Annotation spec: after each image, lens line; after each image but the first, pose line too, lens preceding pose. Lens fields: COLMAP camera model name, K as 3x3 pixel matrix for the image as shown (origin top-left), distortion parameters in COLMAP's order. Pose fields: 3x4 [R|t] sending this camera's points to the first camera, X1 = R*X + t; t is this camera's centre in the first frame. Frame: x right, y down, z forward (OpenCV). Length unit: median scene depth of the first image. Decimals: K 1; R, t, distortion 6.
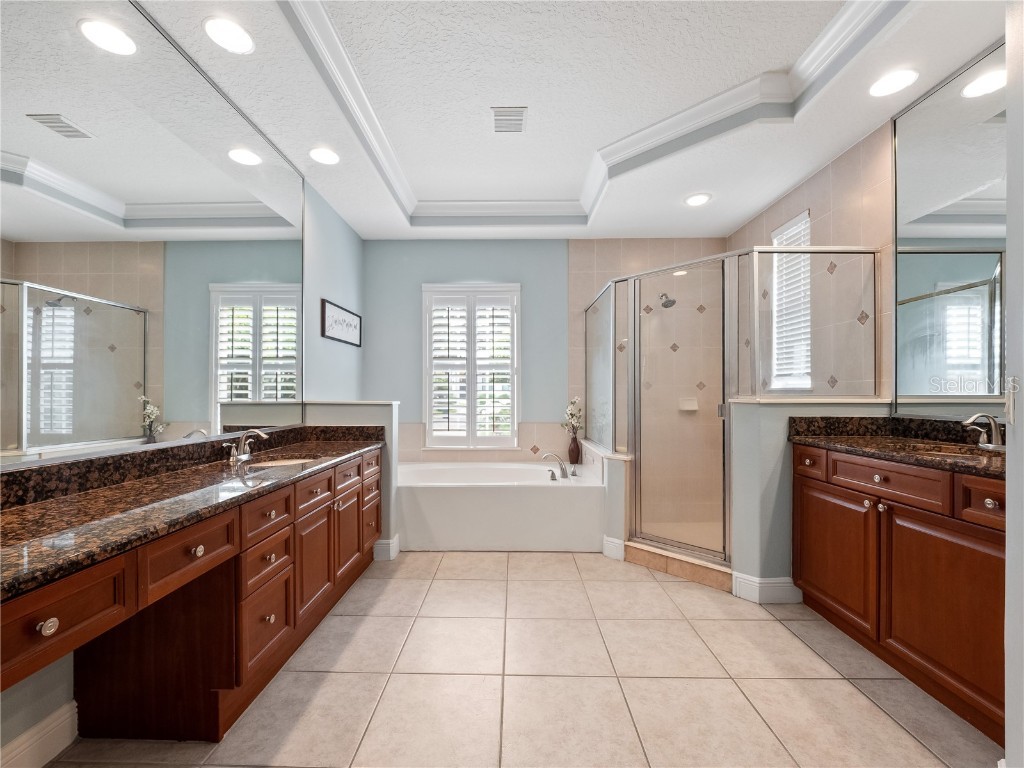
lens RADIAL K [[425.2, 0, 479.9], [0, 425.2, 384.3], [0, 0, 1]] dist [-0.001720, -0.000394]
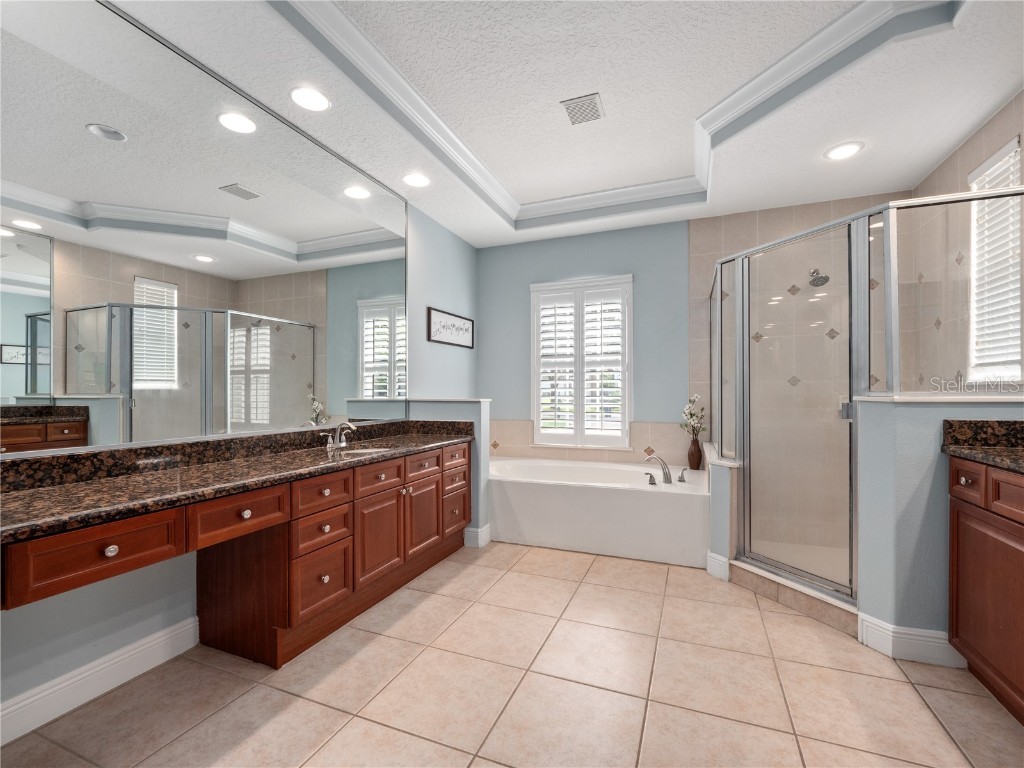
lens RADIAL K [[423.1, 0, 498.5], [0, 423.1, 382.6], [0, 0, 1]] dist [-0.001009, -0.000837]
pose [[0.940662, -0.011444, -0.339151, 0.191842], [0.011683, 0.999931, -0.001339, 0.001347], [0.339143, -0.002703, 0.940731, 0.019974]]
